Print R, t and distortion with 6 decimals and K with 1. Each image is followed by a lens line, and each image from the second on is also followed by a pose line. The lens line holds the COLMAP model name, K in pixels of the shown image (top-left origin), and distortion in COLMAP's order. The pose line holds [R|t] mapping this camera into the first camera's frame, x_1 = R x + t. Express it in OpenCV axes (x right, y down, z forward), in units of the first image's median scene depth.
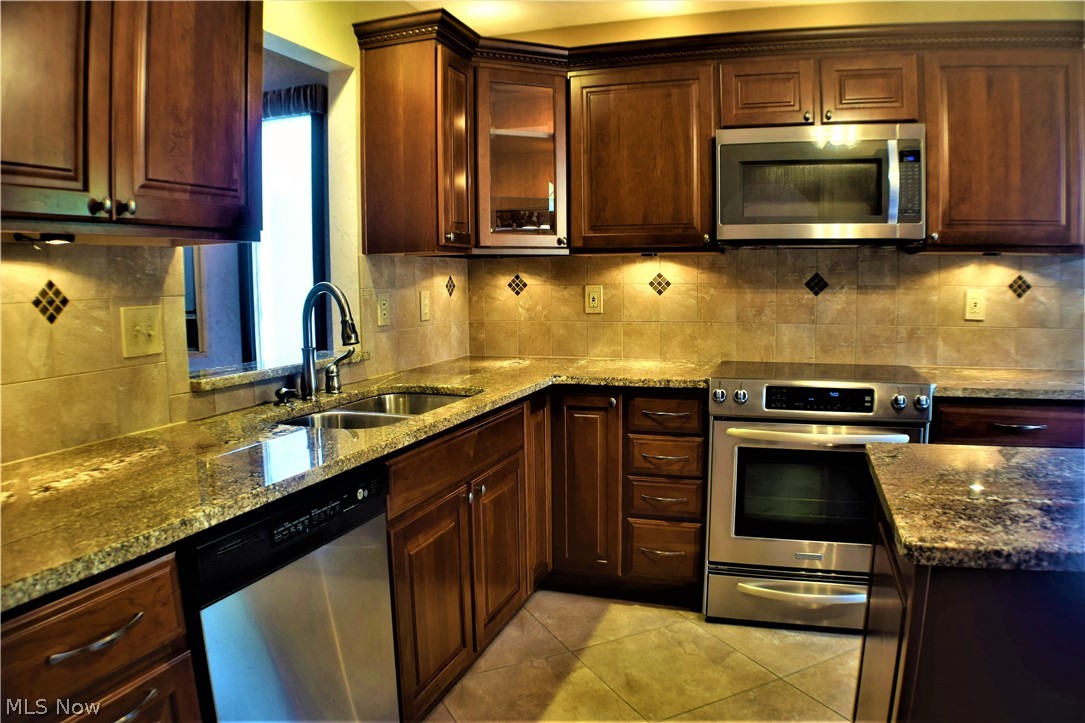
lens RADIAL K [[740.3, 0, 548.5], [0, 740.3, 360.0], [0, 0, 1]] dist [-0.171907, -0.001095]
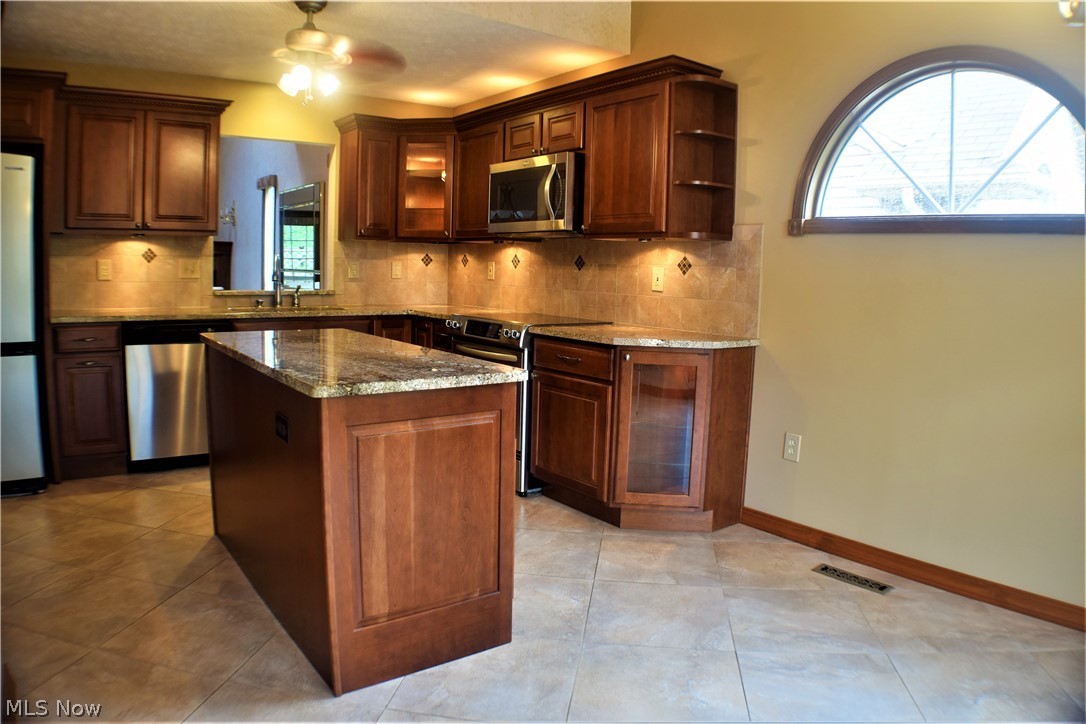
lens RADIAL K [[741.0, 0, 549.0], [0, 741.0, 360.5], [0, 0, 1]] dist [-0.171907, -0.001095]
pose [[0.829182, 0.104663, -0.549093, 1.248233], [-0.097948, 0.994321, 0.041618, 0.035956], [0.550331, 0.019274, 0.834724, -0.284869]]
